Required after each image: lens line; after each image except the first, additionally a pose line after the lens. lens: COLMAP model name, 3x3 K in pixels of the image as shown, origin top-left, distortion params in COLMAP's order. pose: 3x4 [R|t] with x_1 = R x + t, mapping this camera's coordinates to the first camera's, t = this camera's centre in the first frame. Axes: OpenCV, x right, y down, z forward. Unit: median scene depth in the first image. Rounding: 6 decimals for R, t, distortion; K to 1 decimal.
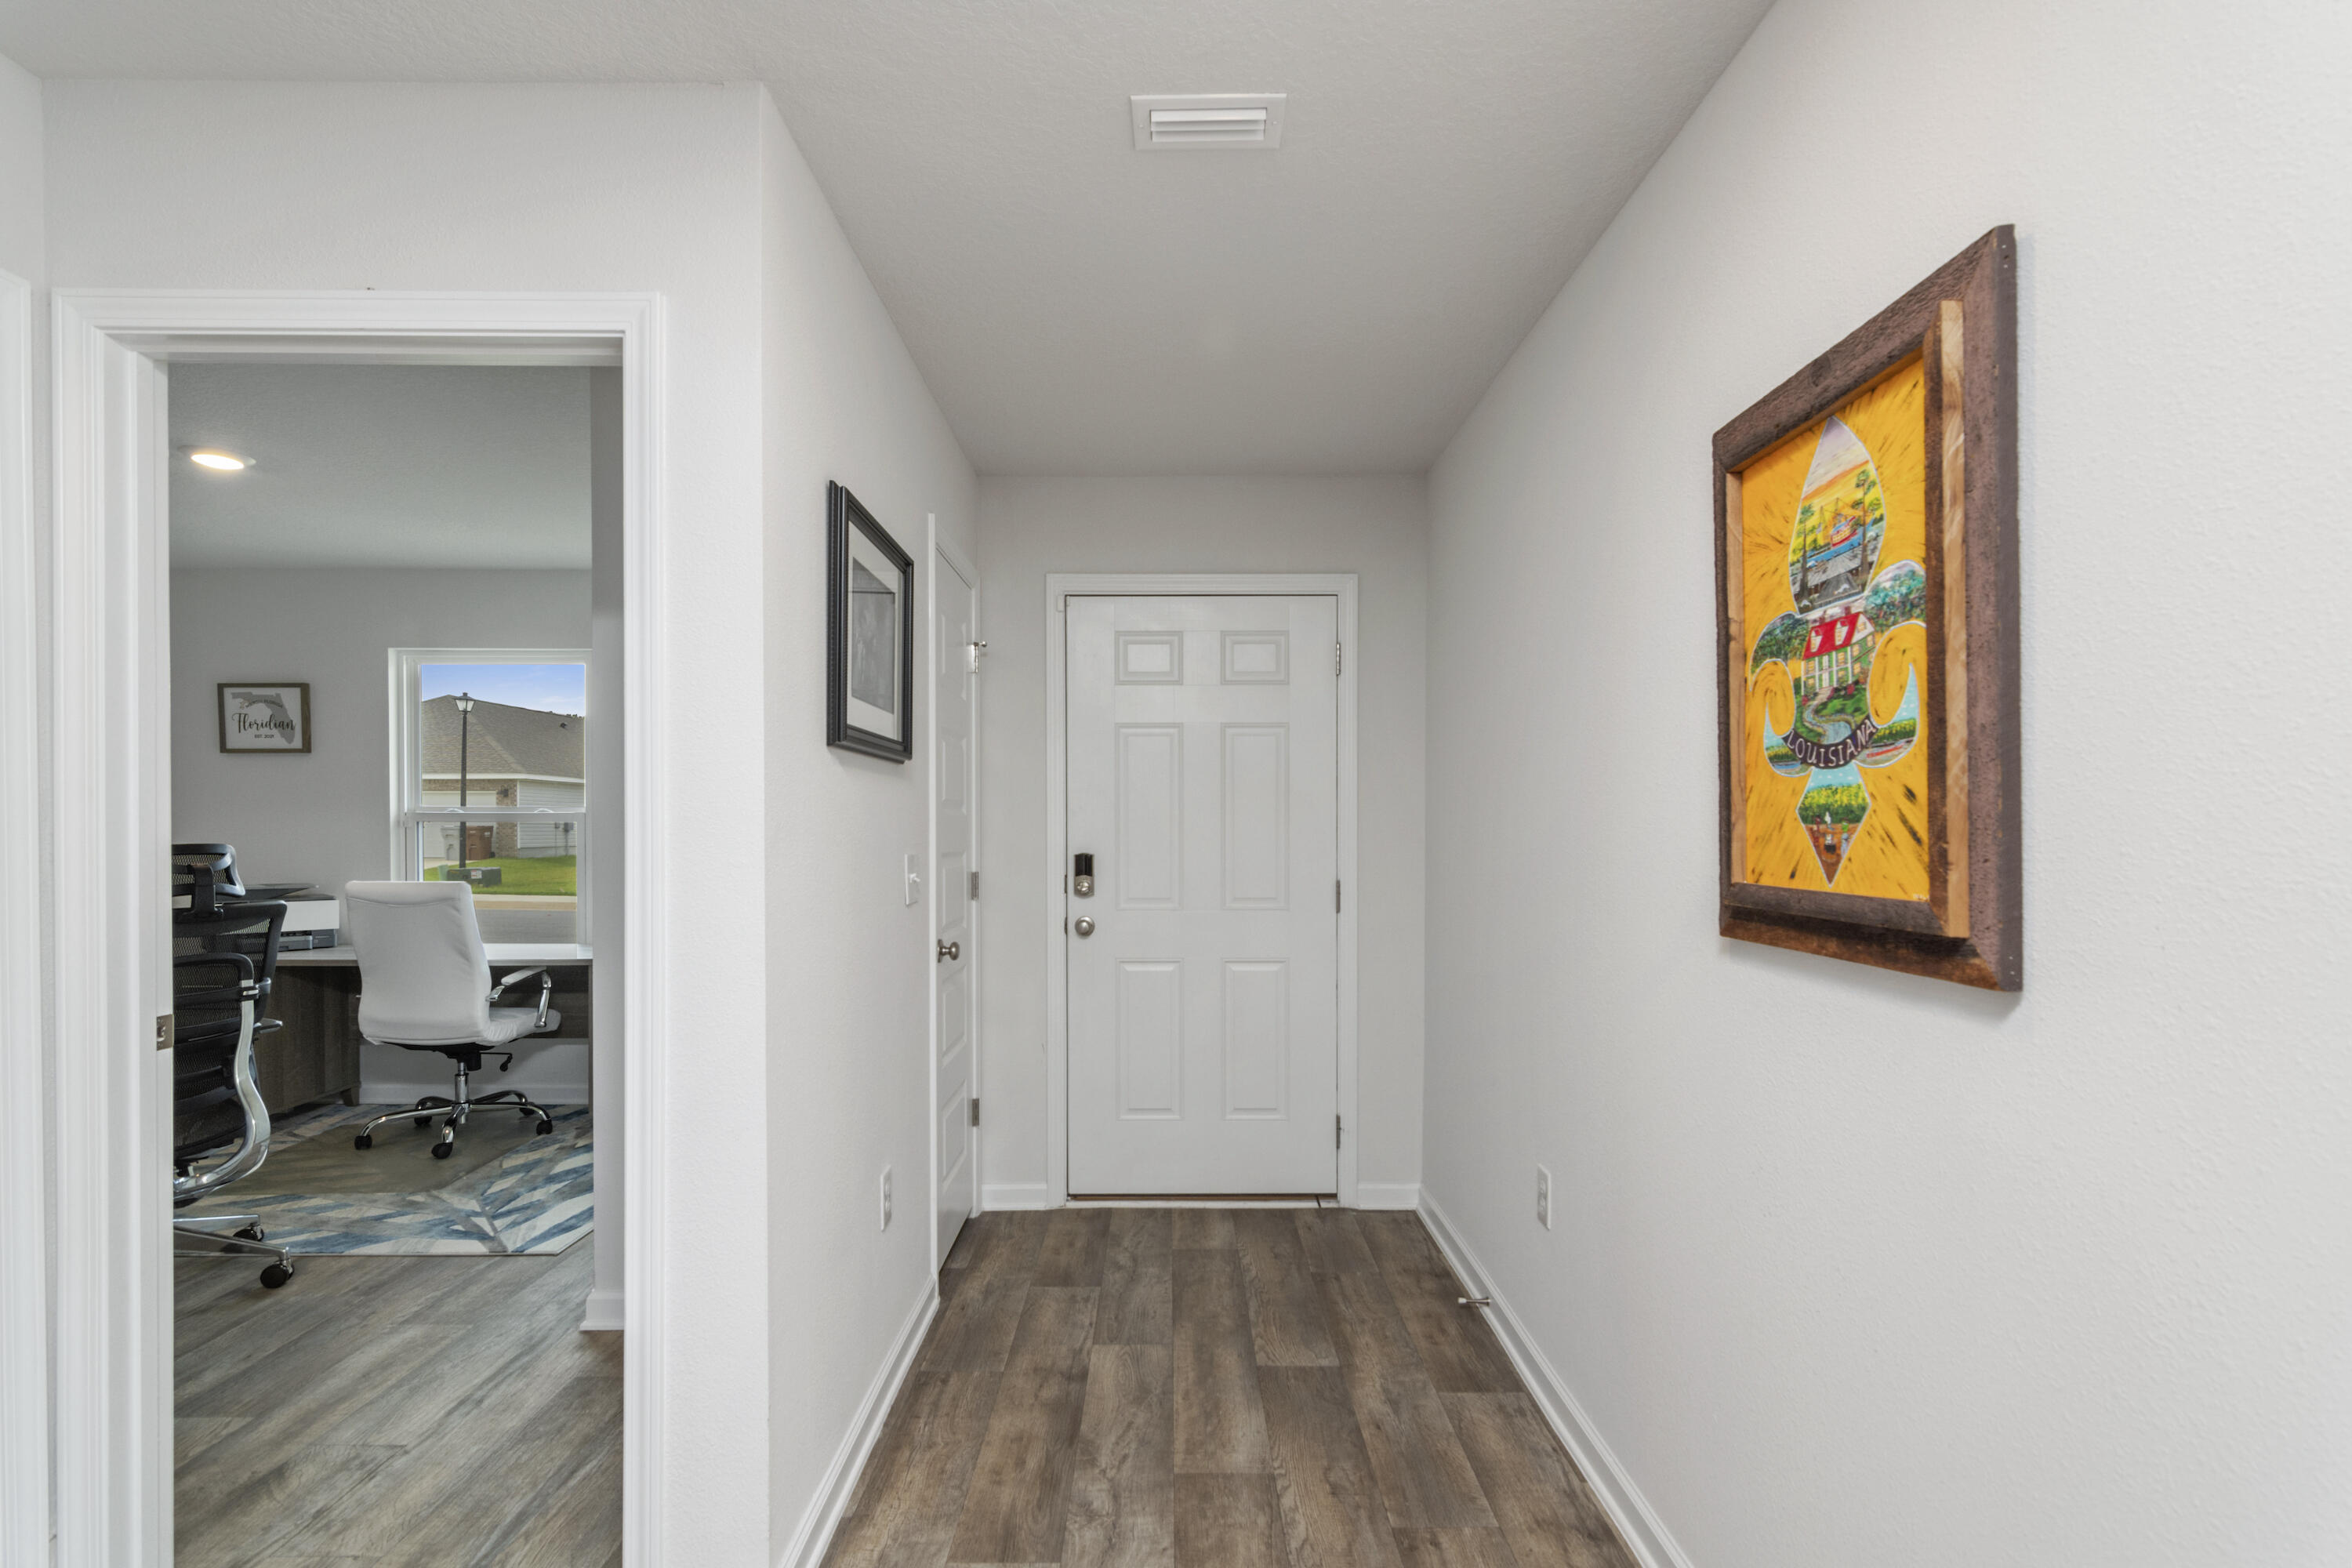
lens RADIAL K [[1114.6, 0, 1149.8], [0, 1114.6, 843.3], [0, 0, 1]] dist [-0.000631, 0.001101]
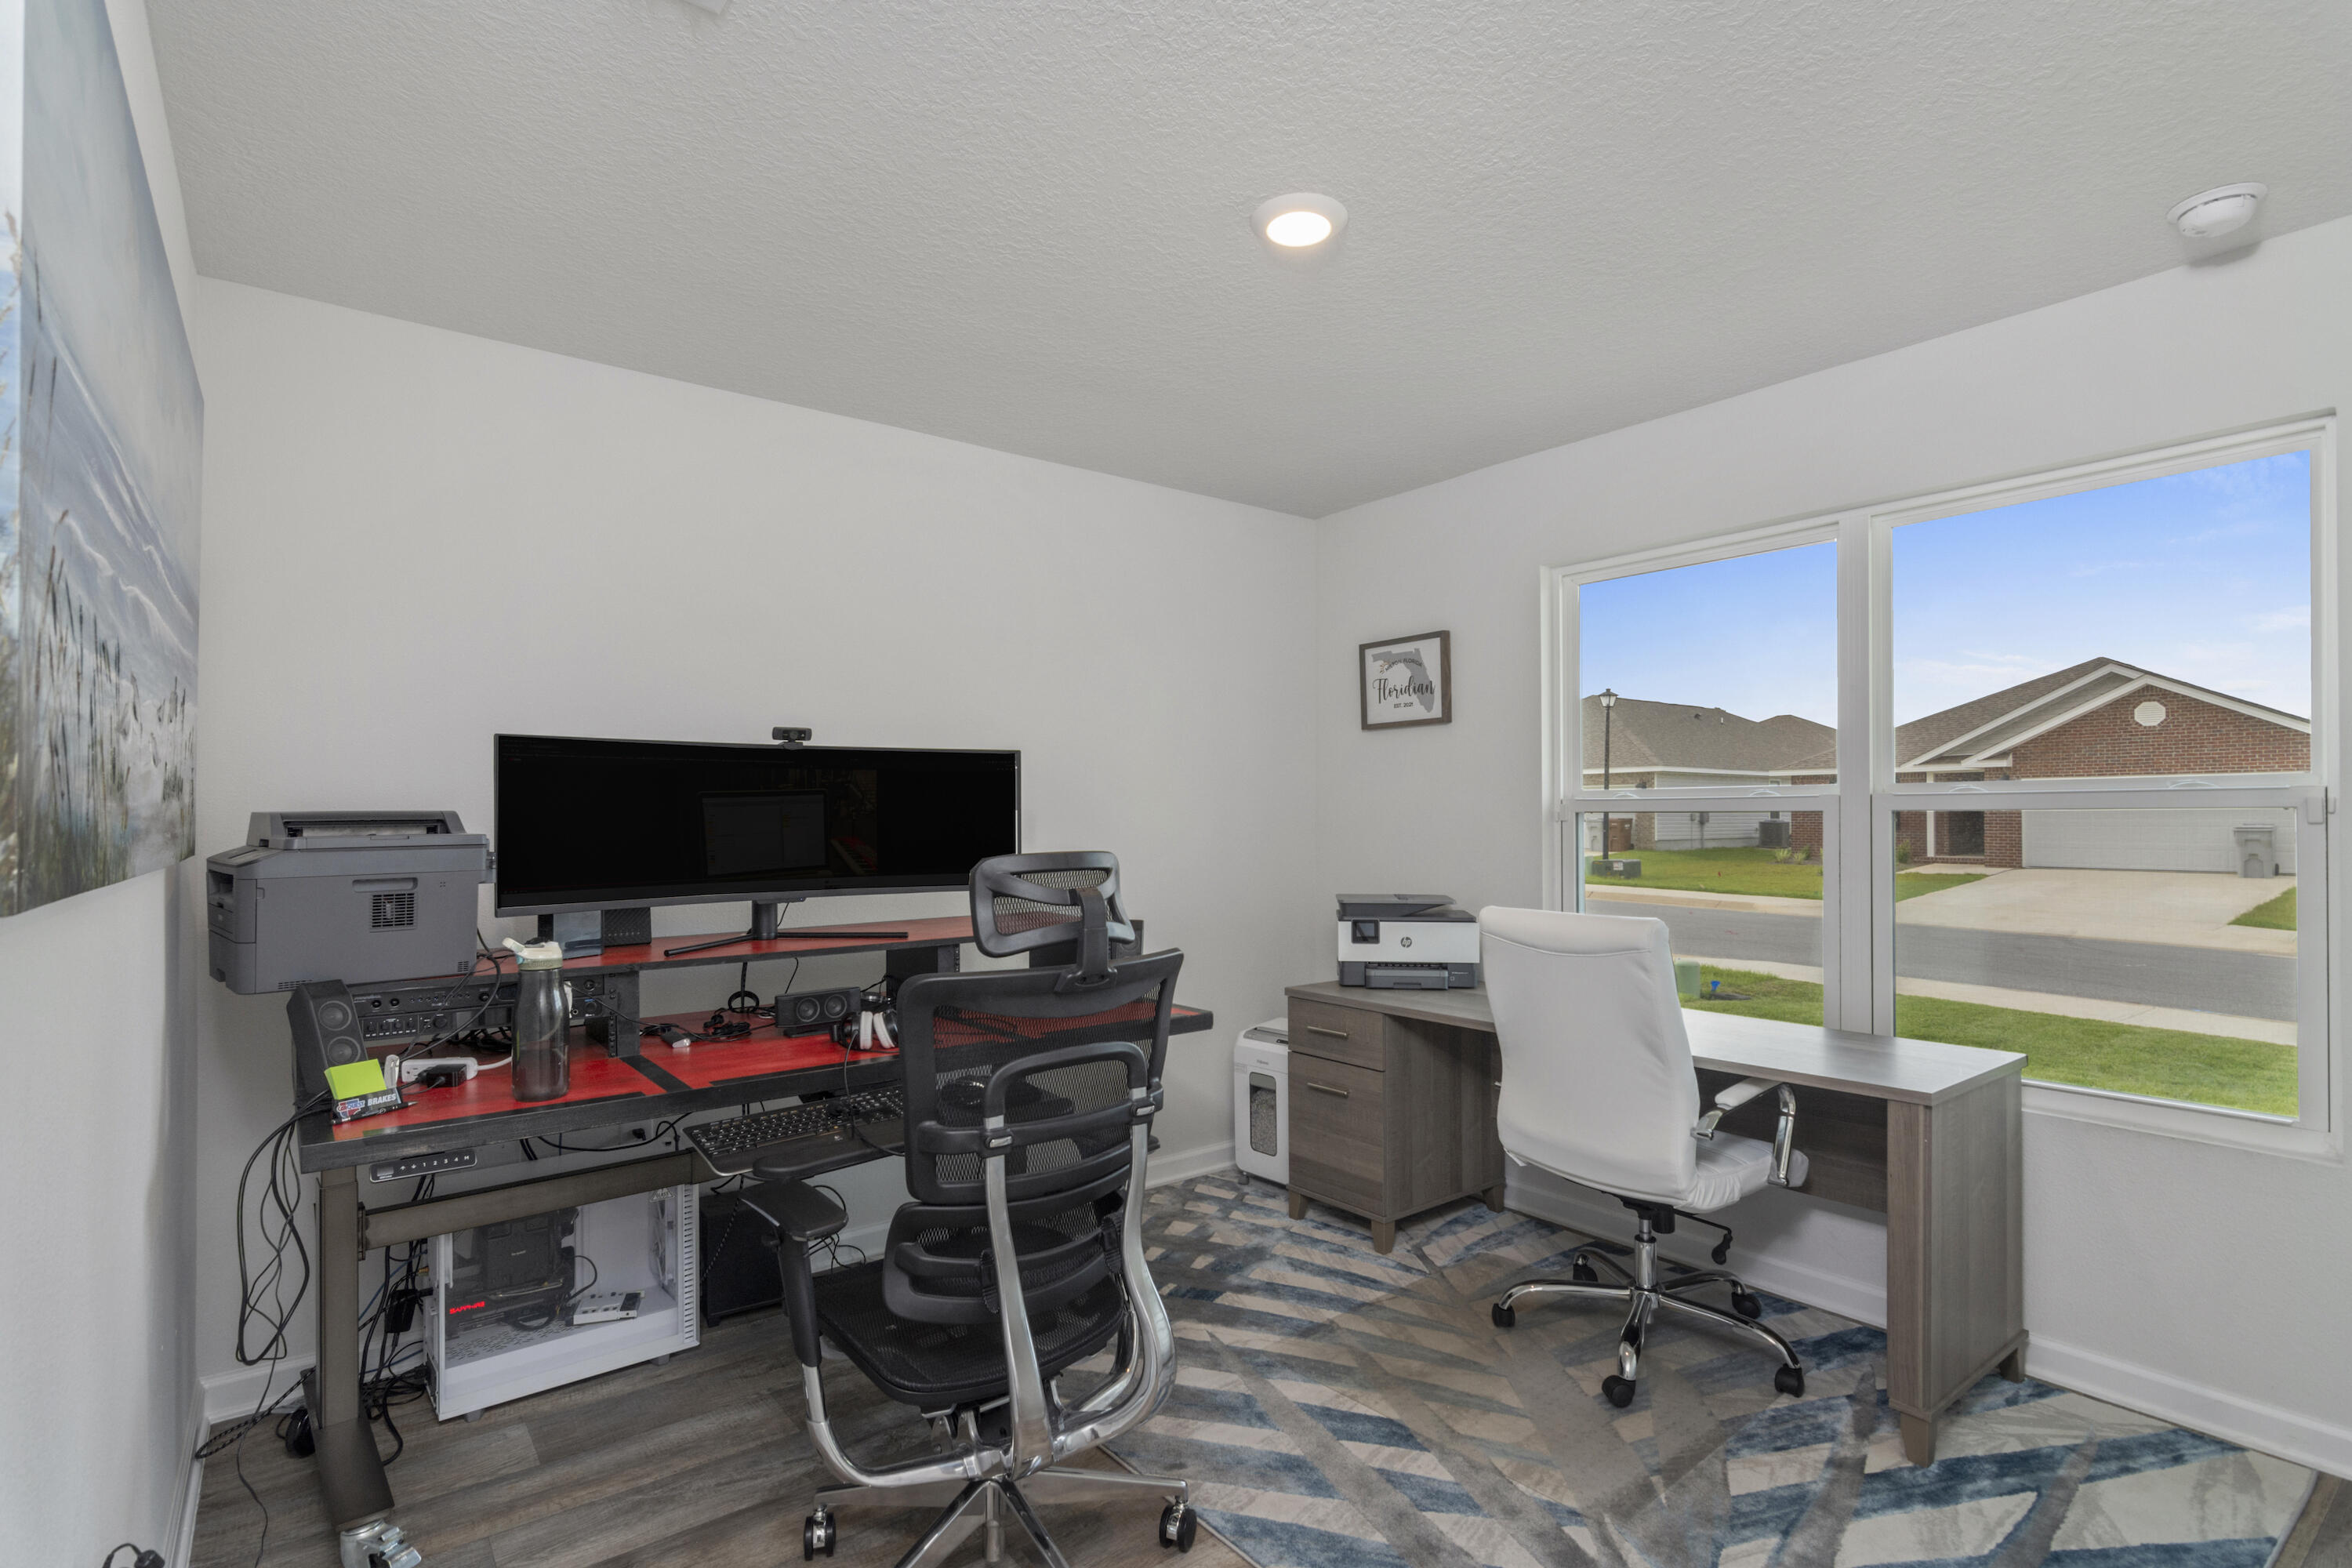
lens RADIAL K [[1114.6, 0, 1195.4], [0, 1114.6, 829.6], [0, 0, 1]] dist [-0.000631, 0.001101]
pose [[0.619781, -0.000451, -0.784775, -0.271232], [-0.003238, 0.999990, -0.003133, -0.005726], [0.784768, 0.004483, 0.619773, 0.401236]]
